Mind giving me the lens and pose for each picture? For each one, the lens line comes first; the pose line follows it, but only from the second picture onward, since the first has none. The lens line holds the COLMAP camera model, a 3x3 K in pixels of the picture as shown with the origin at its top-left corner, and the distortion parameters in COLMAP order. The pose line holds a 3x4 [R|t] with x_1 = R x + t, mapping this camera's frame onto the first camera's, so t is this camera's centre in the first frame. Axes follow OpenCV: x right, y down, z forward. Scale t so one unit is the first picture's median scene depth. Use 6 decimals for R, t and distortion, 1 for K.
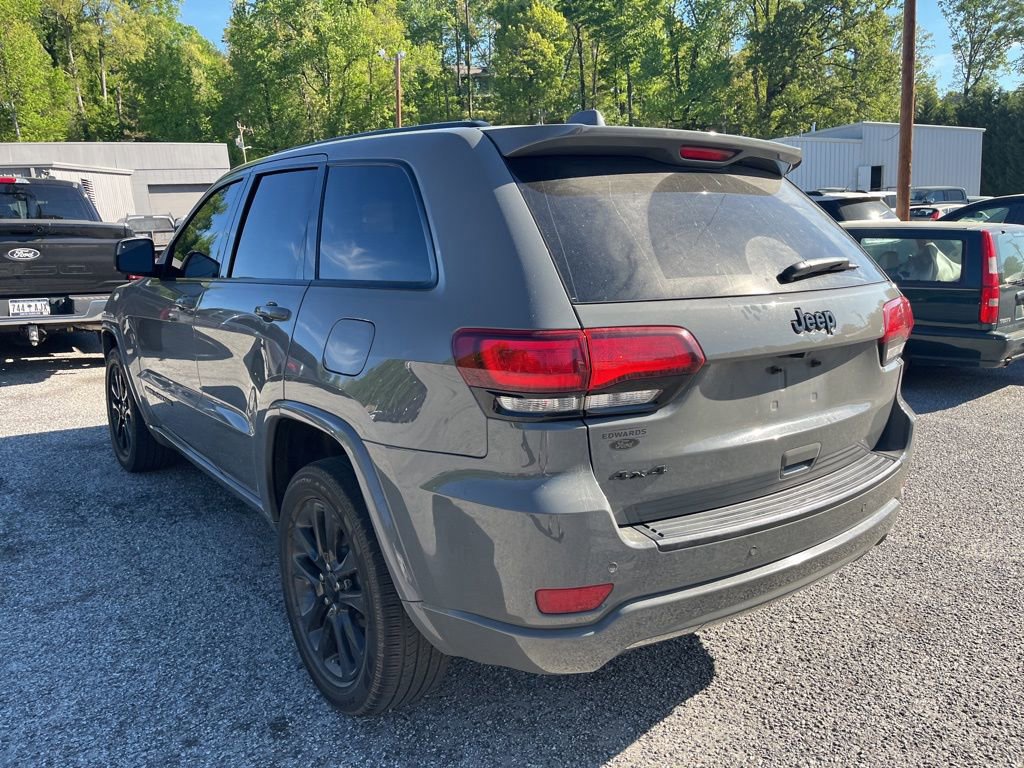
lens RADIAL K [[768.4, 0, 507.3], [0, 768.4, 386.3], [0, 0, 1]] dist [0.078322, -0.113036]
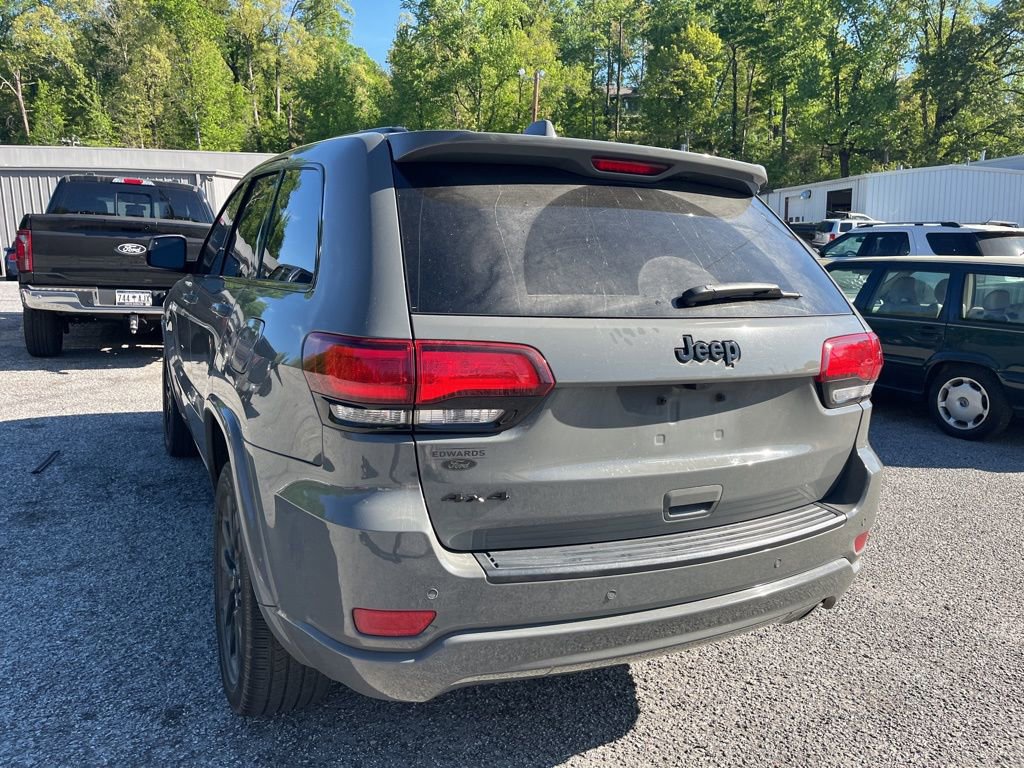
lens RADIAL K [[768.4, 0, 505.7], [0, 768.4, 382.9], [0, 0, 1]] dist [0.078322, -0.113036]
pose [[0.982802, 0.074522, -0.168956, 0.233715], [-0.078960, 0.996683, -0.019693, -0.007052], [0.166928, 0.032695, 0.985427, 0.048487]]
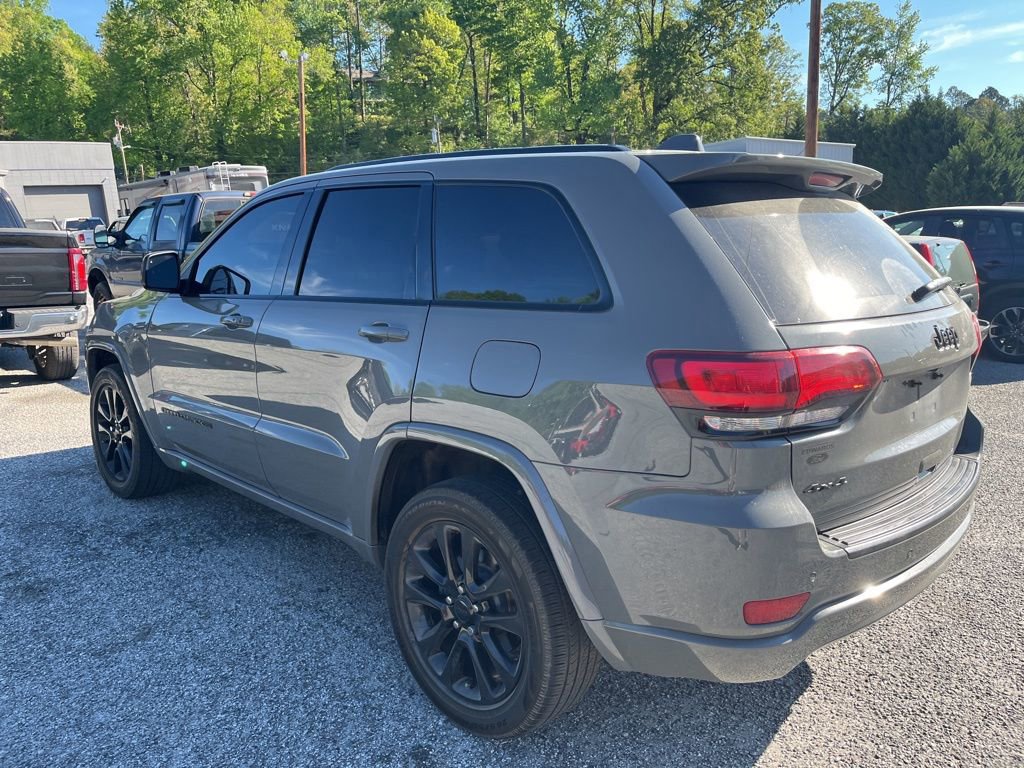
lens RADIAL K [[771.8, 0, 509.6], [0, 771.8, 380.7], [0, 0, 1]] dist [0.050402, -0.062961]
pose [[0.990368, -0.020244, 0.136974, -0.263148], [0.022198, 0.999672, -0.012750, -0.017264], [-0.136671, 0.015668, 0.990493, 0.005437]]
